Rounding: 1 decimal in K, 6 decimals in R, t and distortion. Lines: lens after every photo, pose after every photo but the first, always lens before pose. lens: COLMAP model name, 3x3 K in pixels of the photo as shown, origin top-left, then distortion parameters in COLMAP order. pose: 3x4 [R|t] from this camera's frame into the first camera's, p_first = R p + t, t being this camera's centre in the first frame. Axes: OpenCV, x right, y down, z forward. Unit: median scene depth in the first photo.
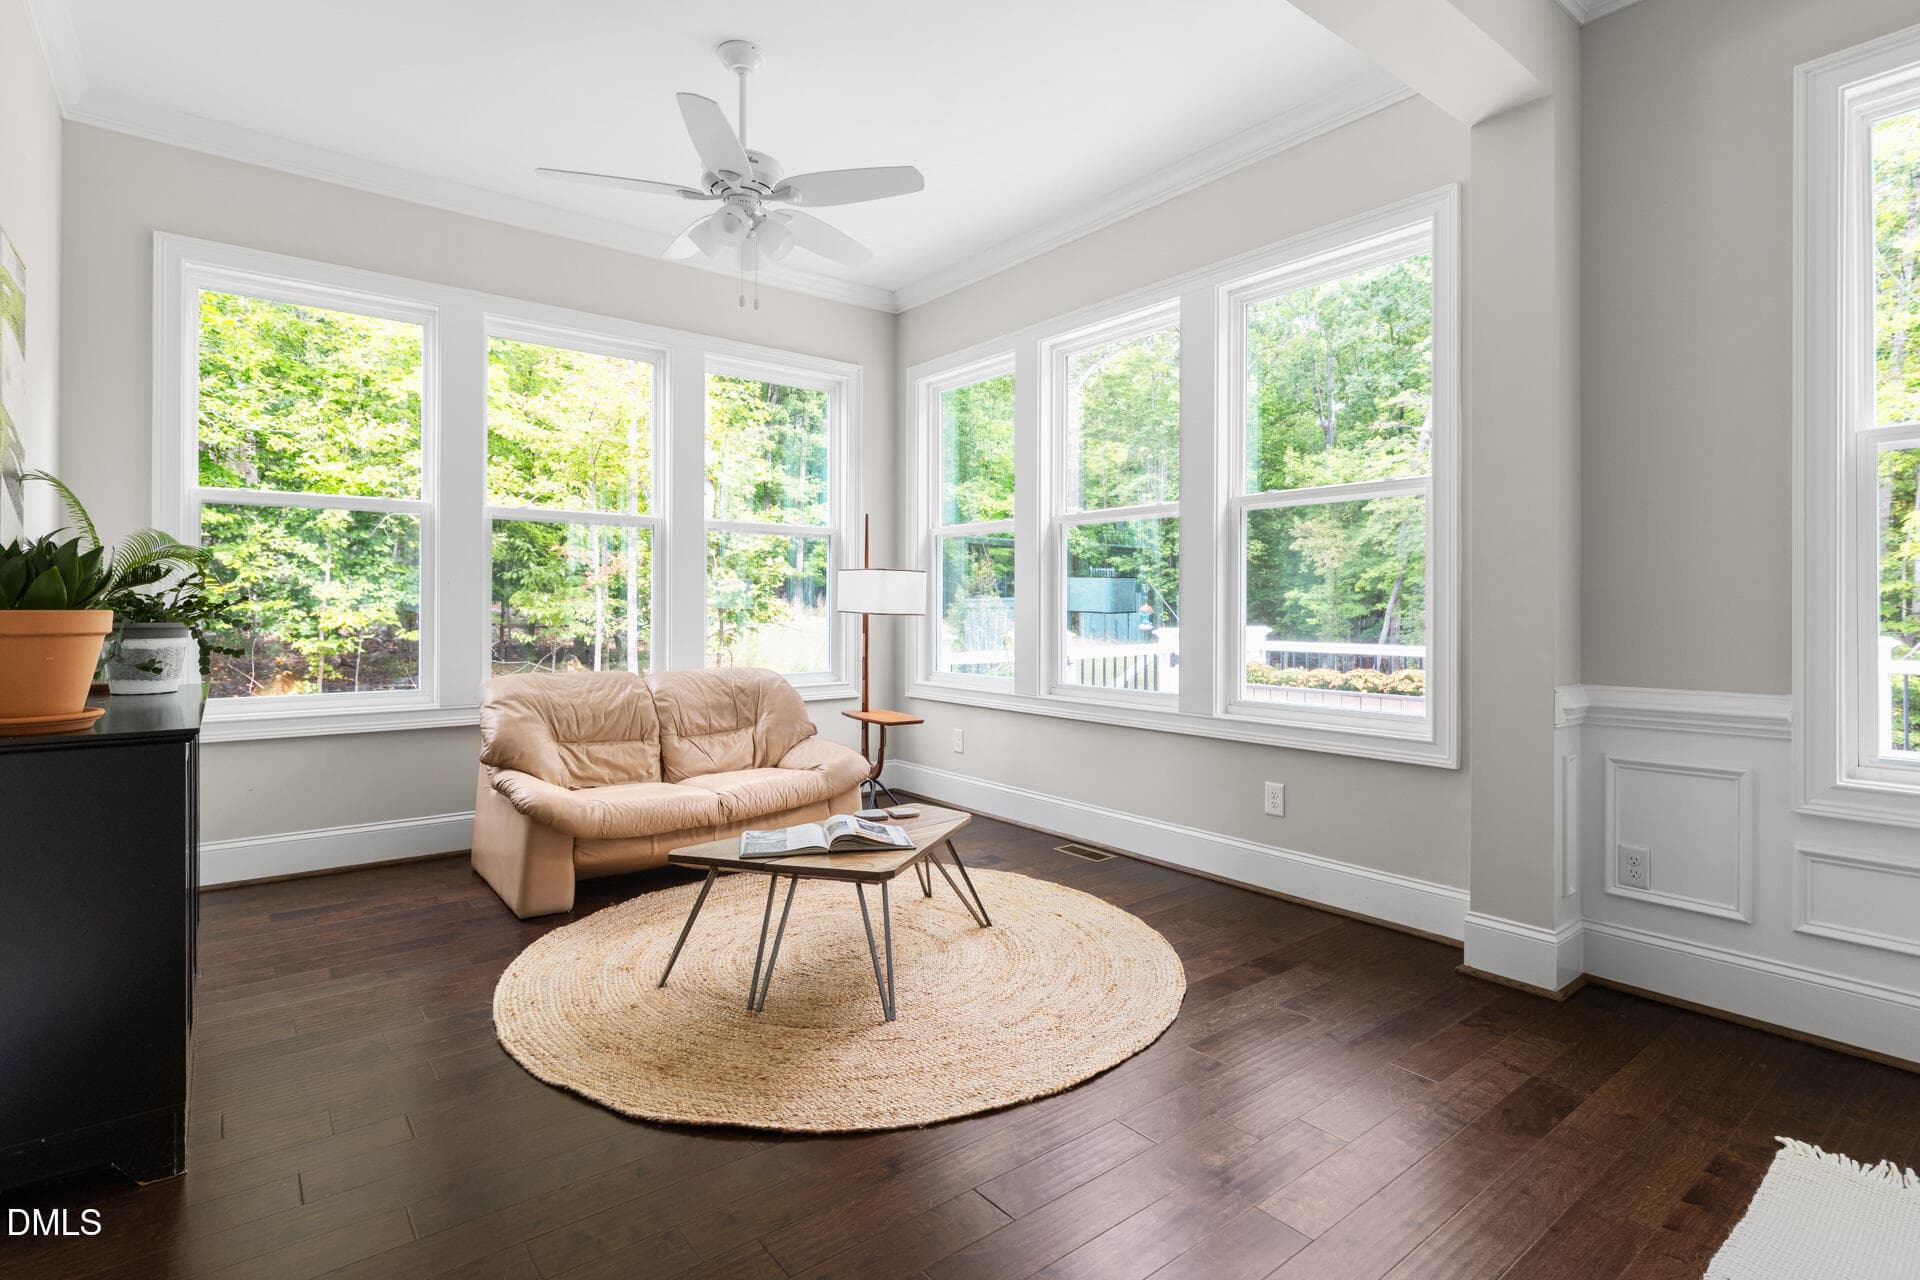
lens RADIAL K [[945.7, 0, 956.9], [0, 945.7, 620.7], [0, 0, 1]] dist [0.001774, -0.000325]
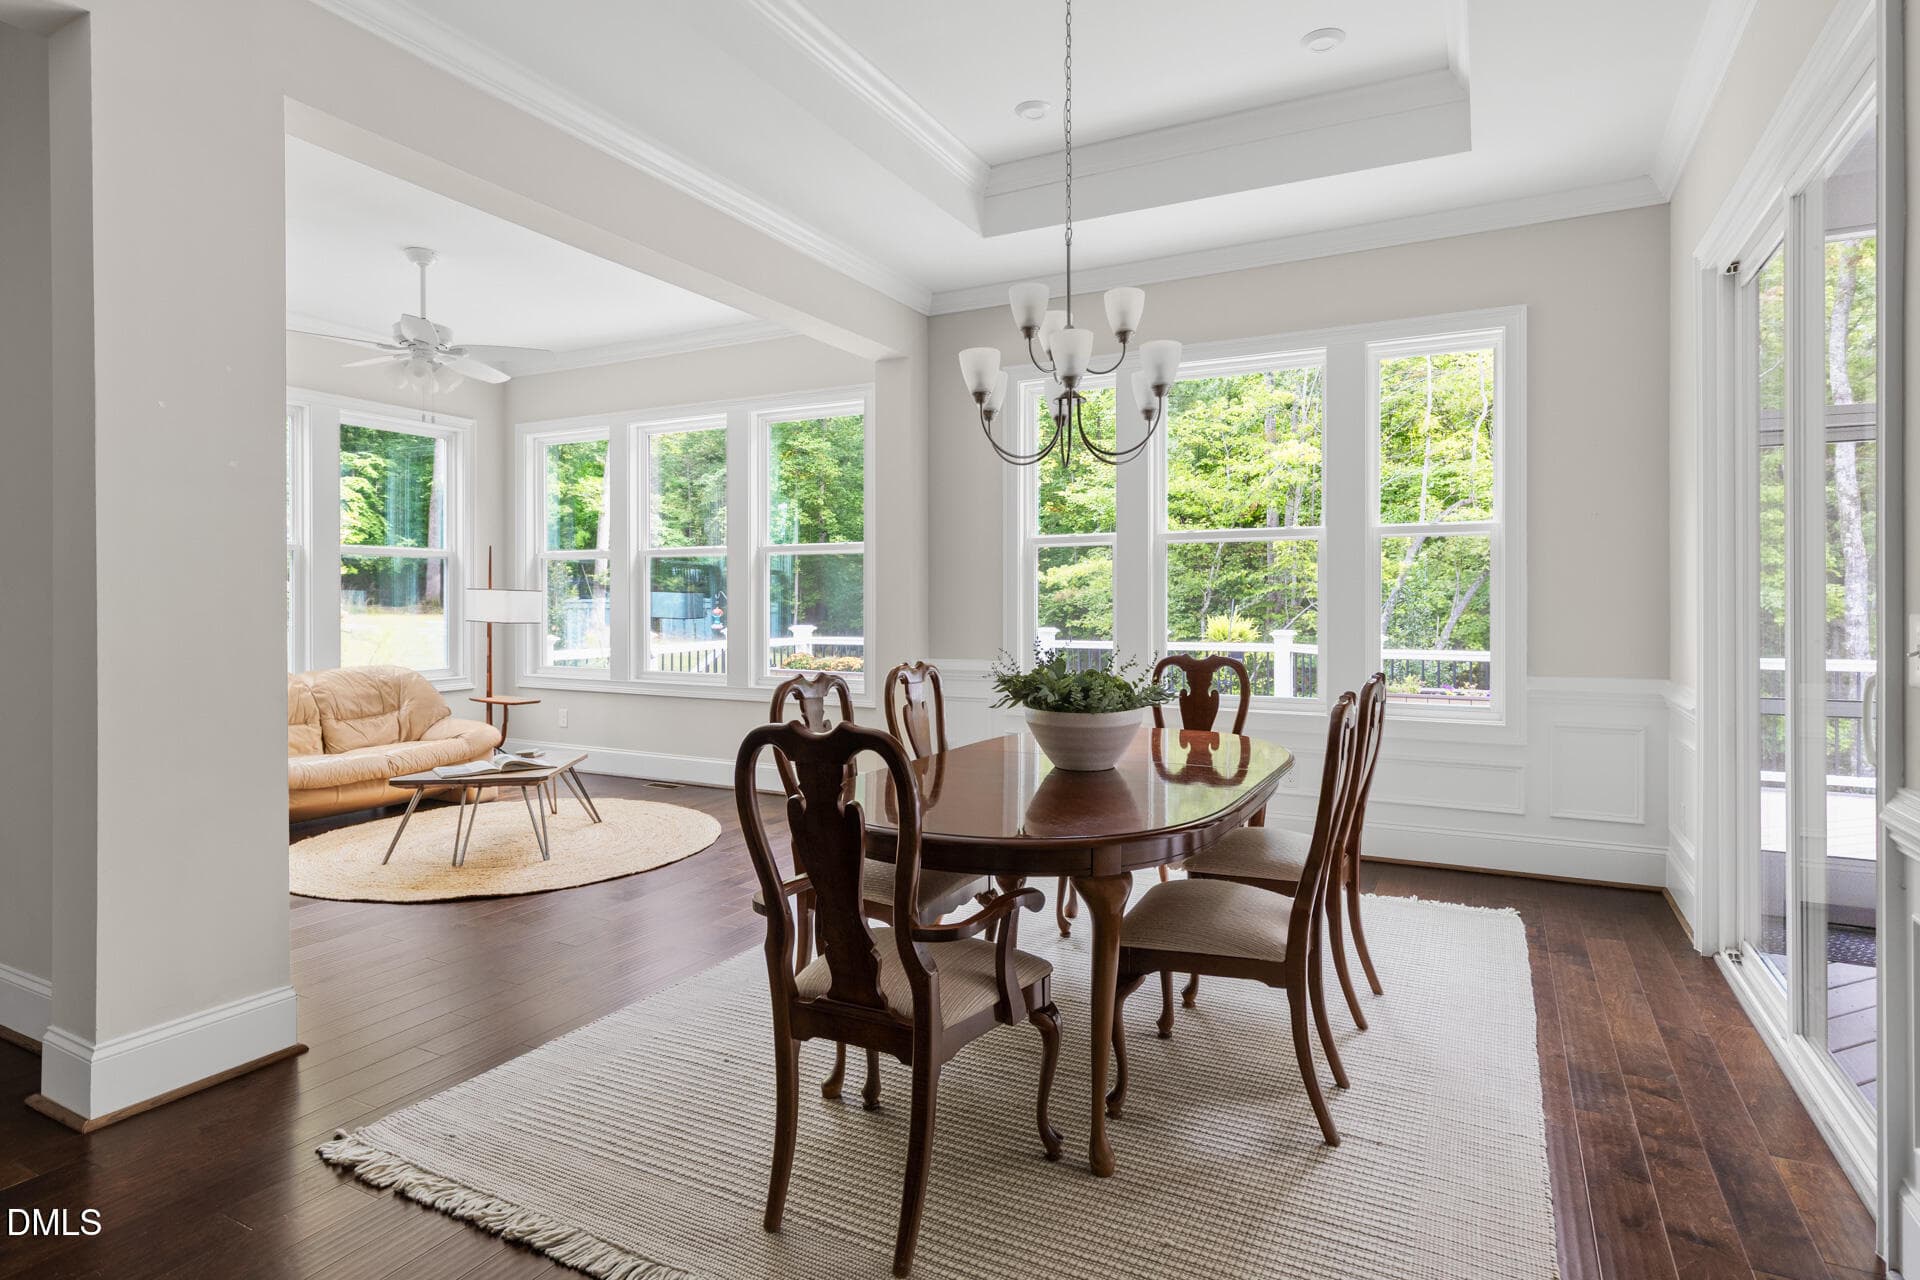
lens RADIAL K [[1012.1, 0, 980.0], [0, 1012.1, 604.5], [0, 0, 1]] dist [0.002441, -0.000600]
pose [[0.907977, -0.003604, 0.419004, -0.069291], [0.007112, 0.999952, -0.006811, -0.017737], [-0.418959, 0.009164, 0.907959, -0.573157]]
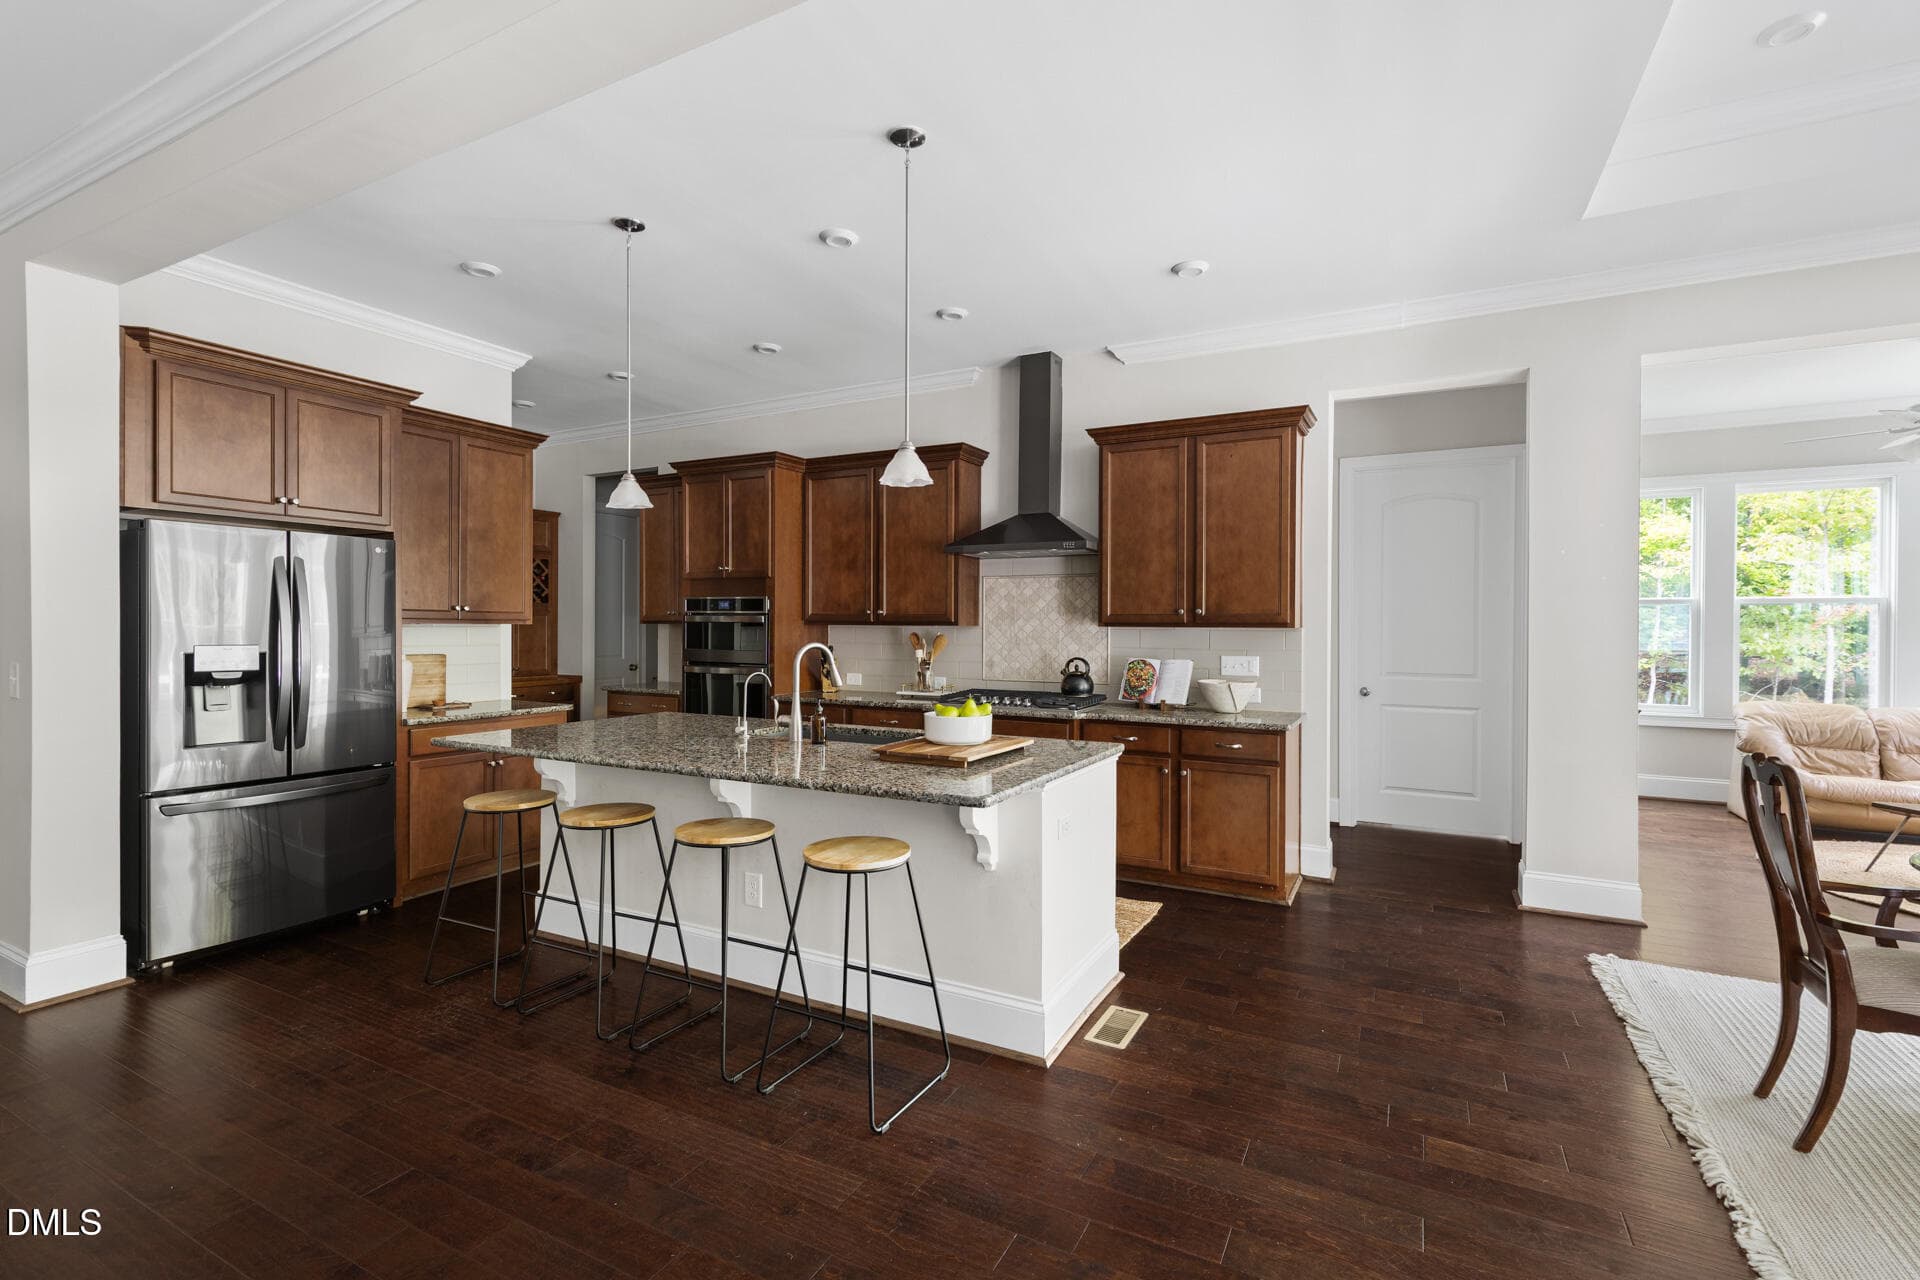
lens RADIAL K [[881.9, 0, 961.3], [0, 881.9, 625.2], [0, 0, 1]] dist [0.012565, -0.000331]
pose [[0.420878, -0.001097, -0.907116, 0.326845], [-0.014108, 0.999870, -0.007756, -0.040330], [0.907007, 0.016062, 0.420808, -0.838790]]
